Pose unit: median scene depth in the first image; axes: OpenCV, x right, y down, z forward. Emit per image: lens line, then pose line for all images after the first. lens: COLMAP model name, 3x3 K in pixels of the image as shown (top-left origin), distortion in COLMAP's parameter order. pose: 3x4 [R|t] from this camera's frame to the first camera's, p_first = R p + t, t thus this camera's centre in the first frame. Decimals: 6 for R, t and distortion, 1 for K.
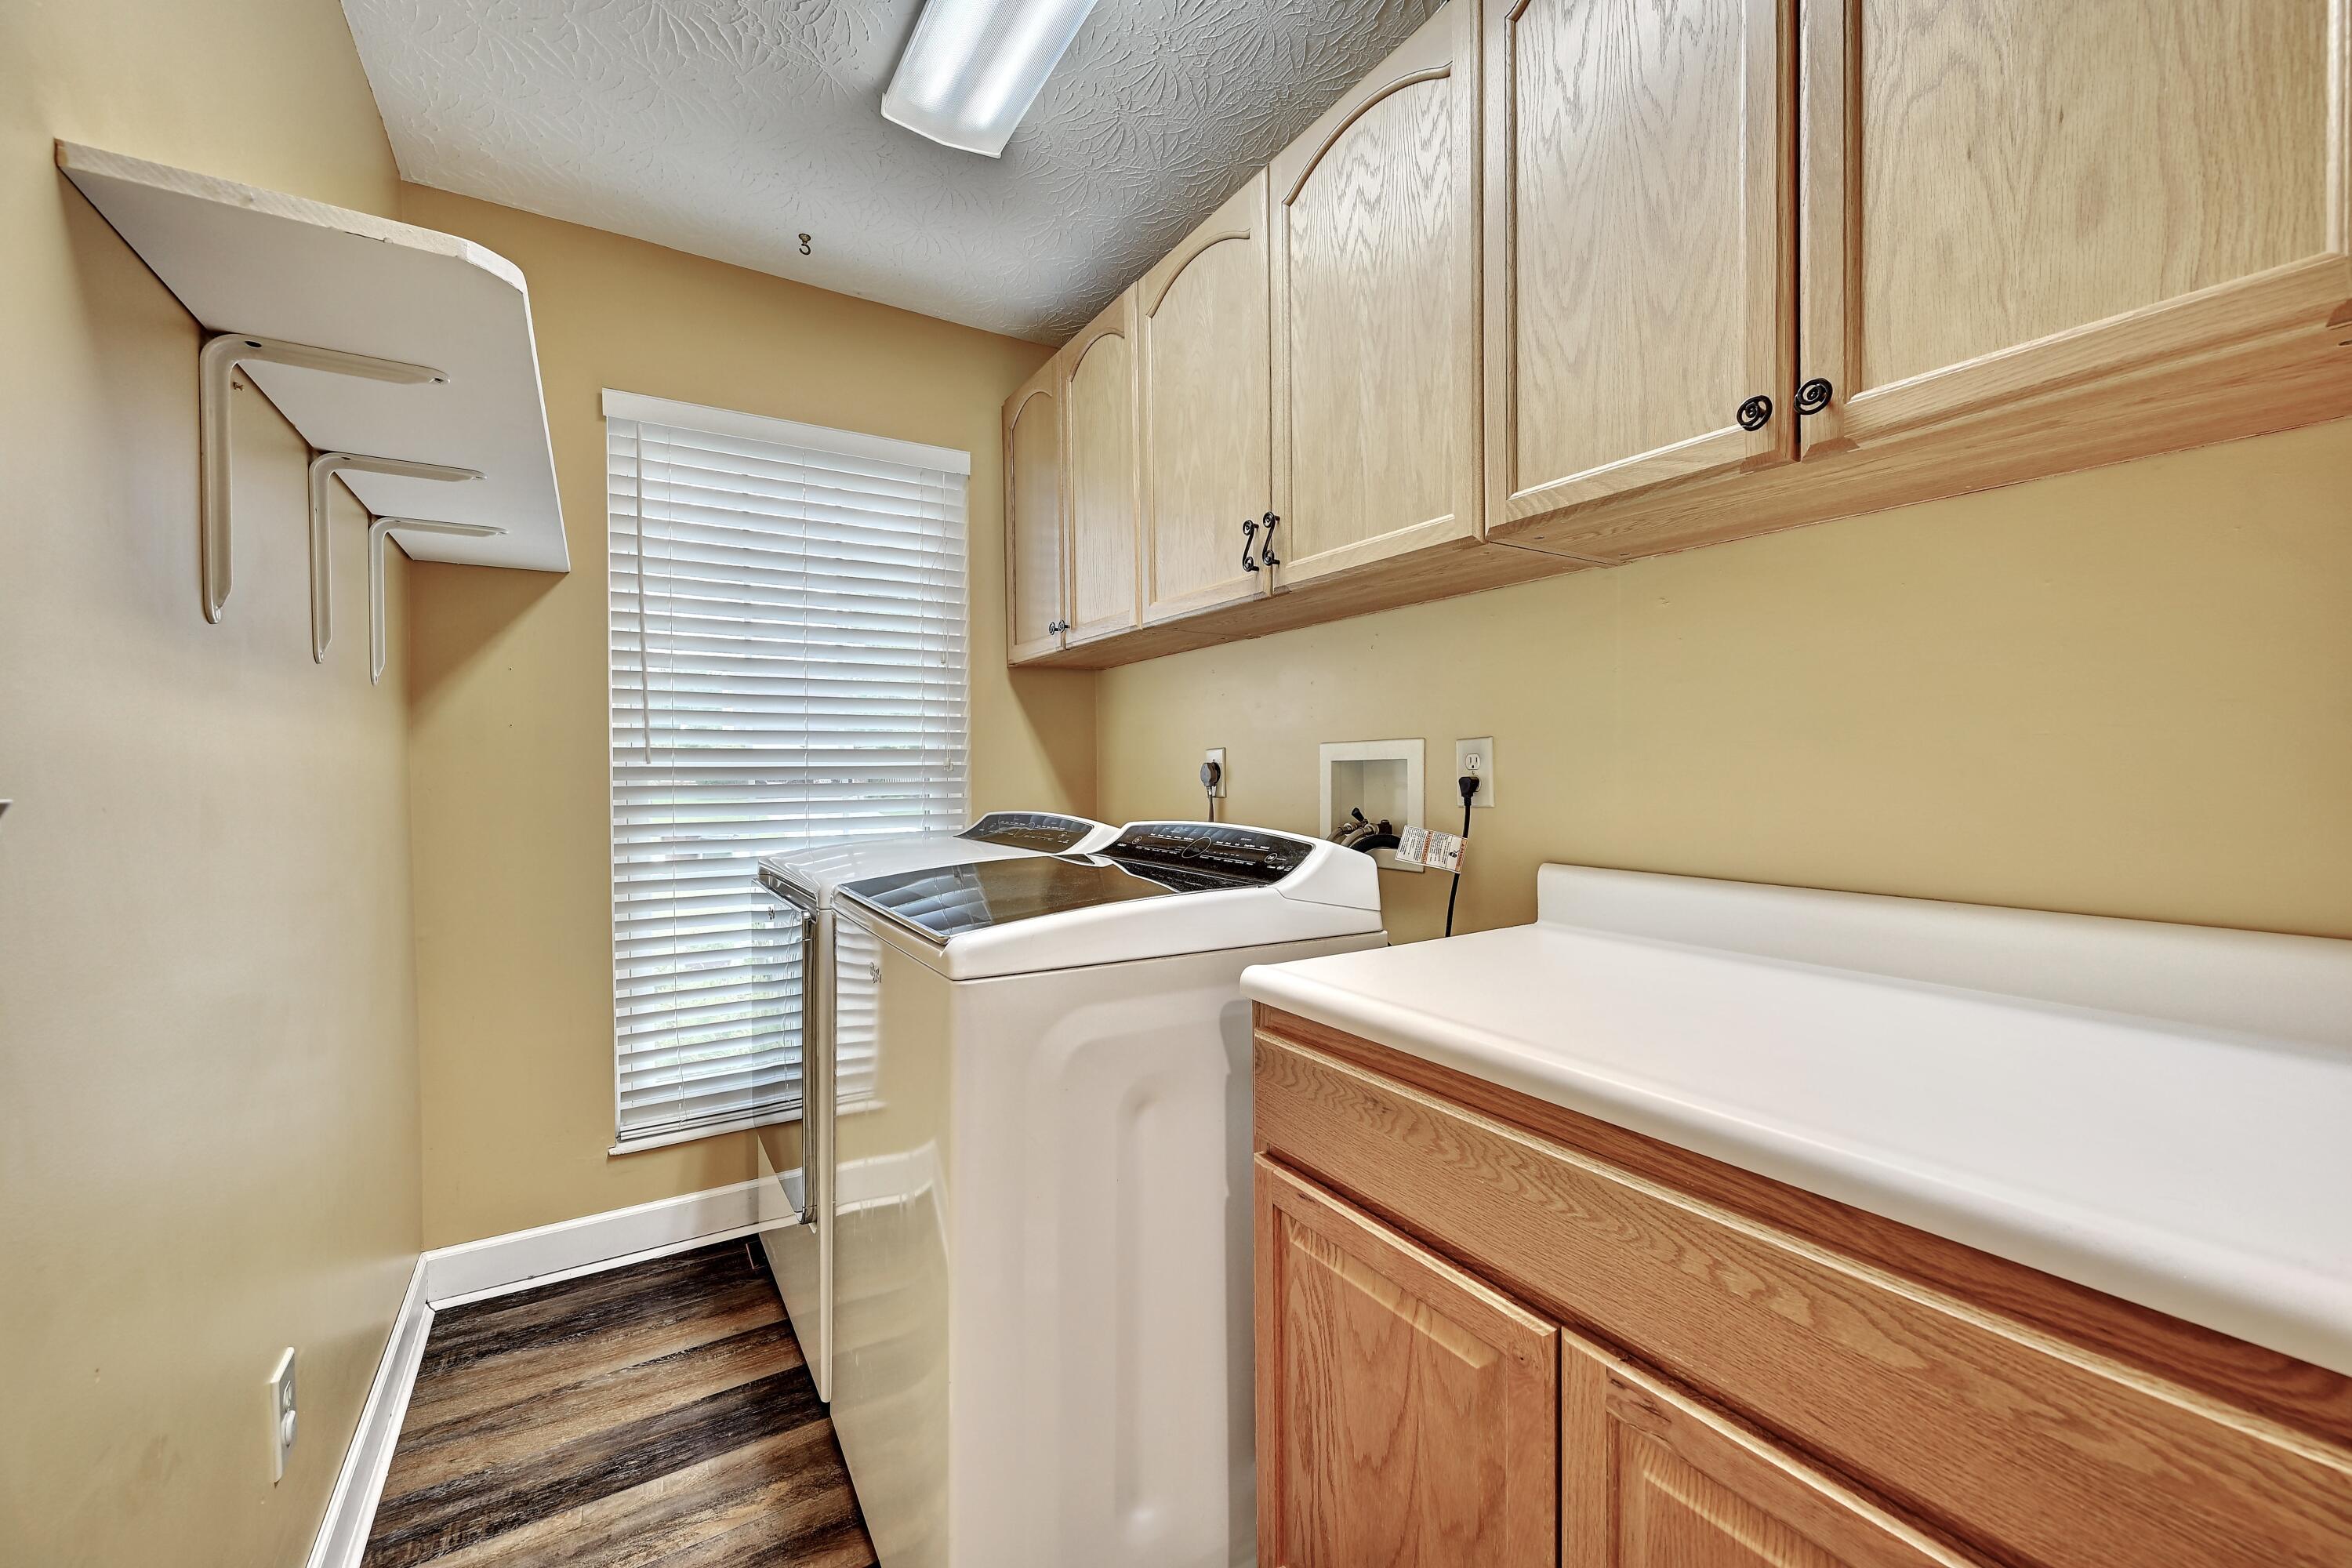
lens RADIAL K [[915.6, 0, 1173.9], [0, 915.6, 774.9], [0, 0, 1]] dist [-0.002463, -0.000135]
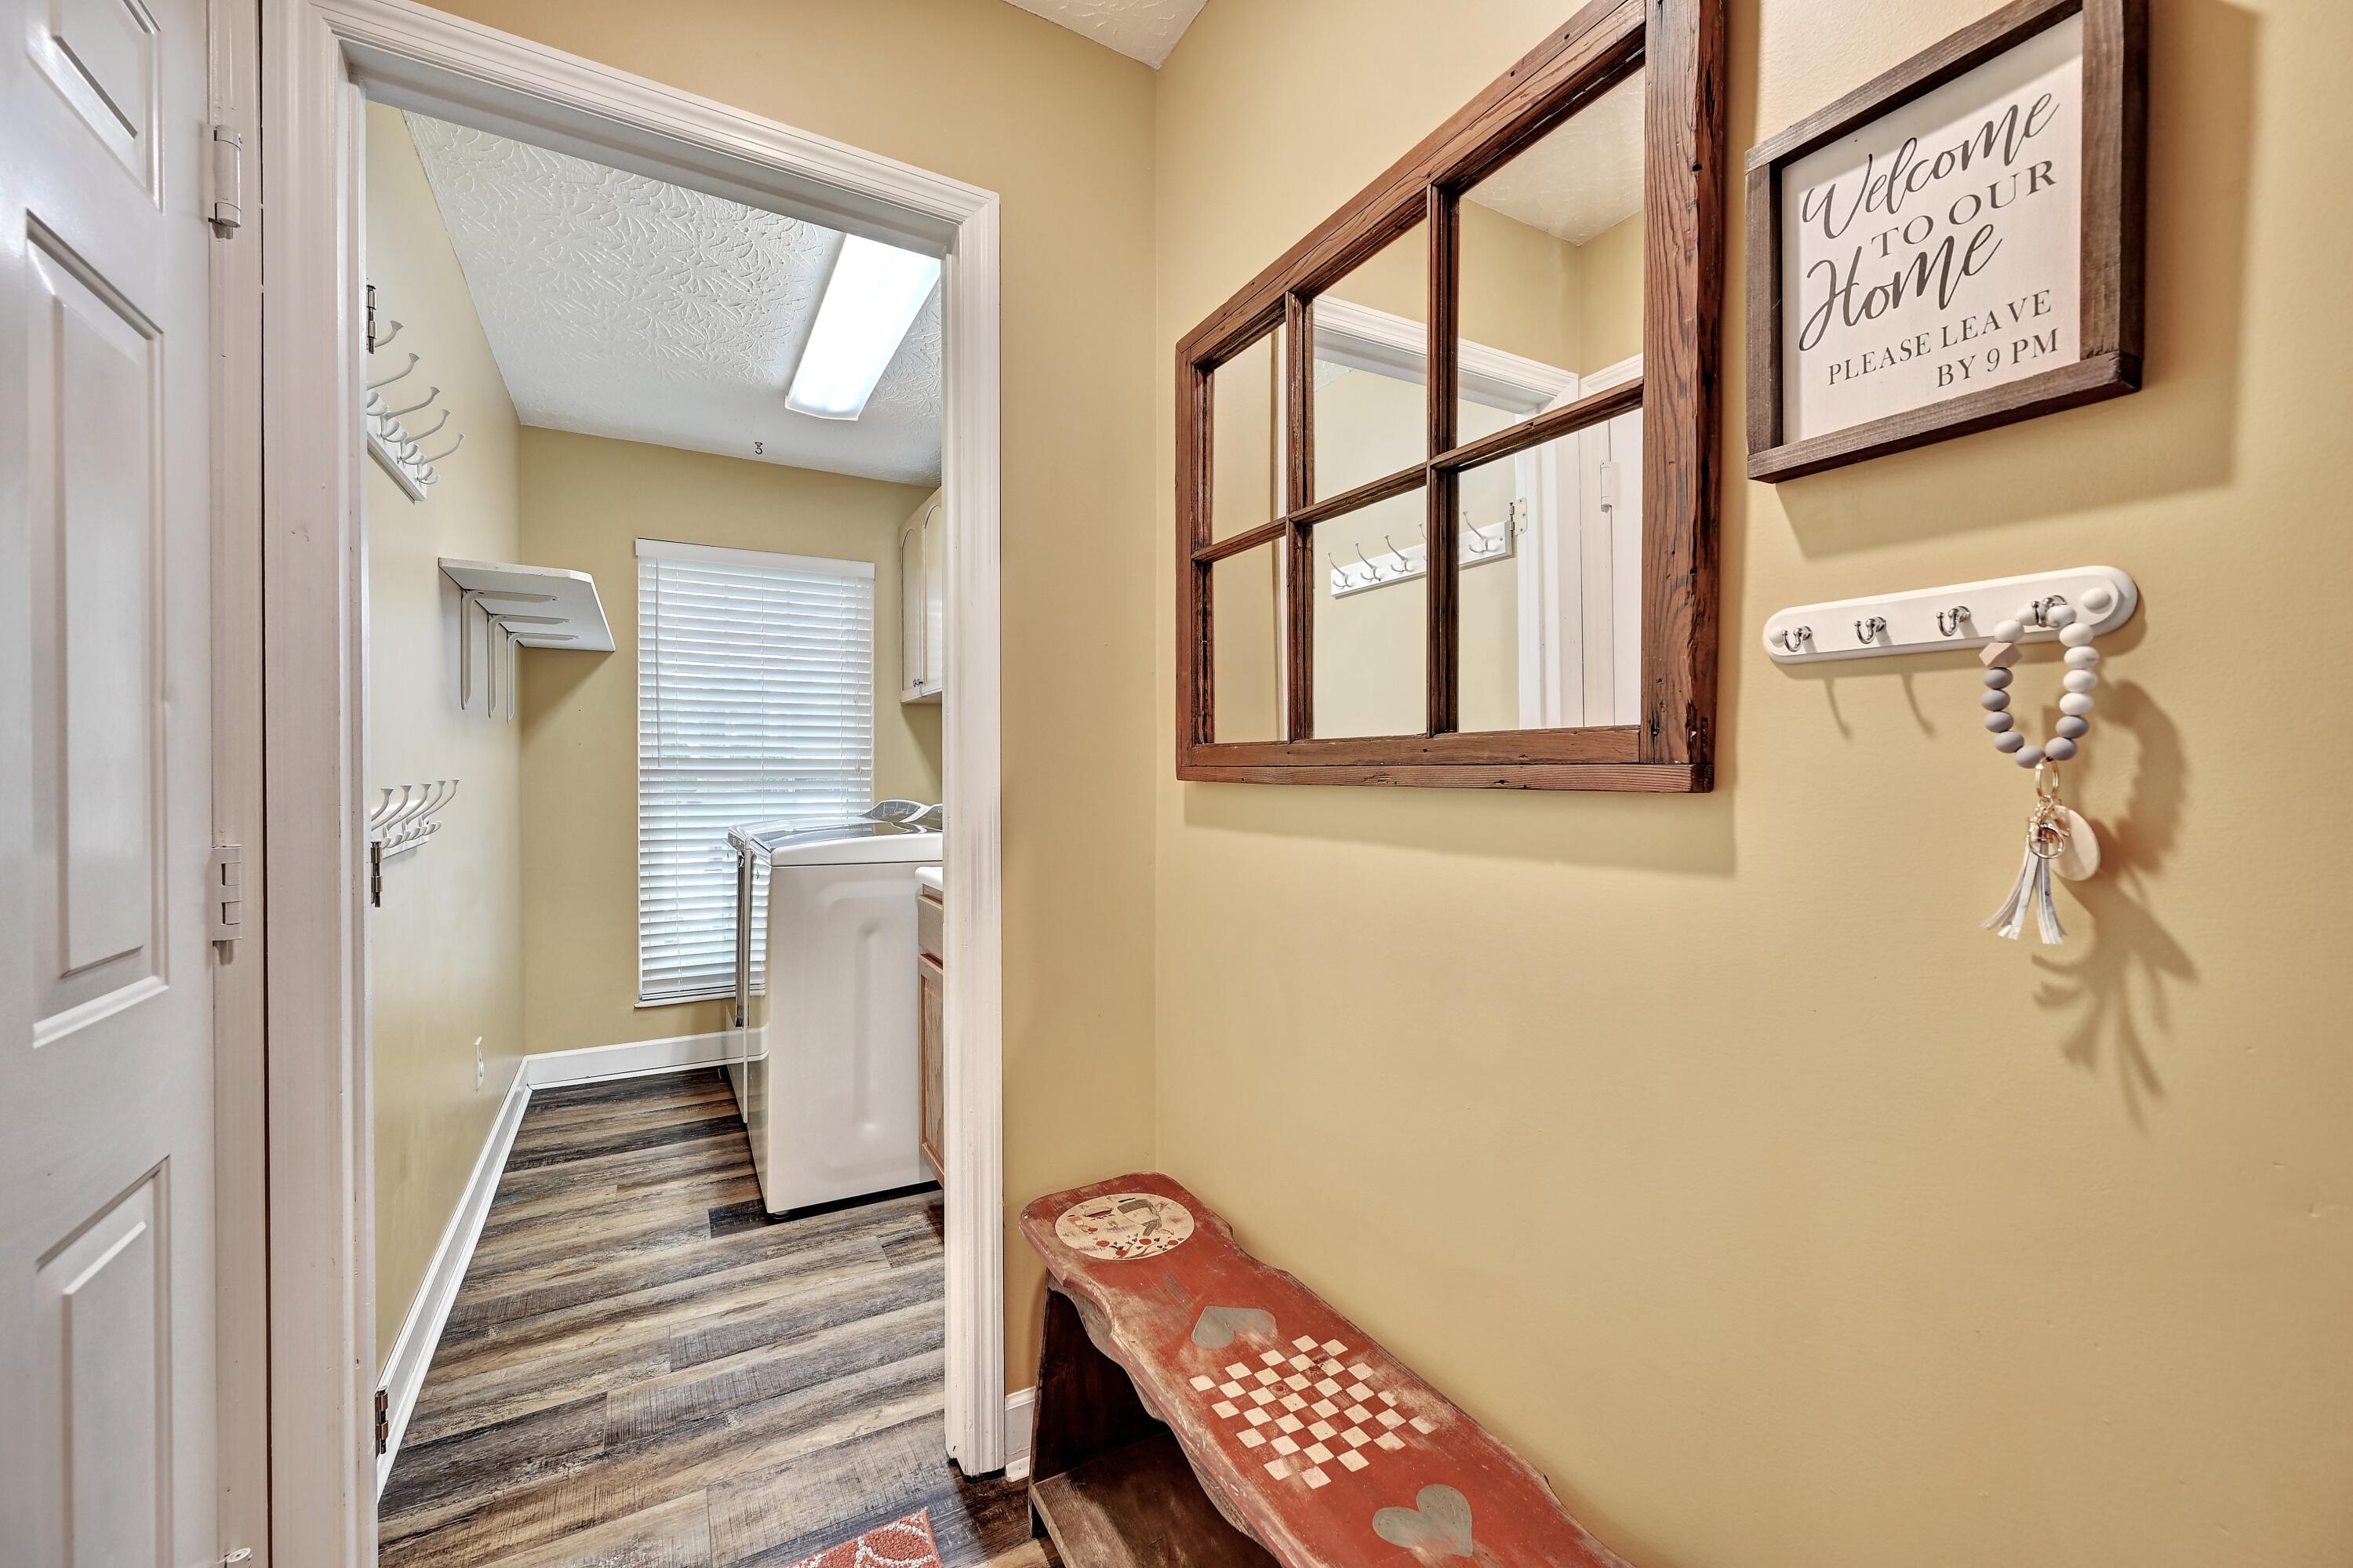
lens RADIAL K [[916.0, 0, 1173.6], [0, 916.0, 781.3], [0, 0, 1]] dist [-0.002463, -0.000135]
pose [[0.999024, 0.012473, -0.042363, 0.434264], [-0.012448, 0.999922, 0.000872, 0.000569], [0.042370, -0.000344, 0.999102, -0.629158]]
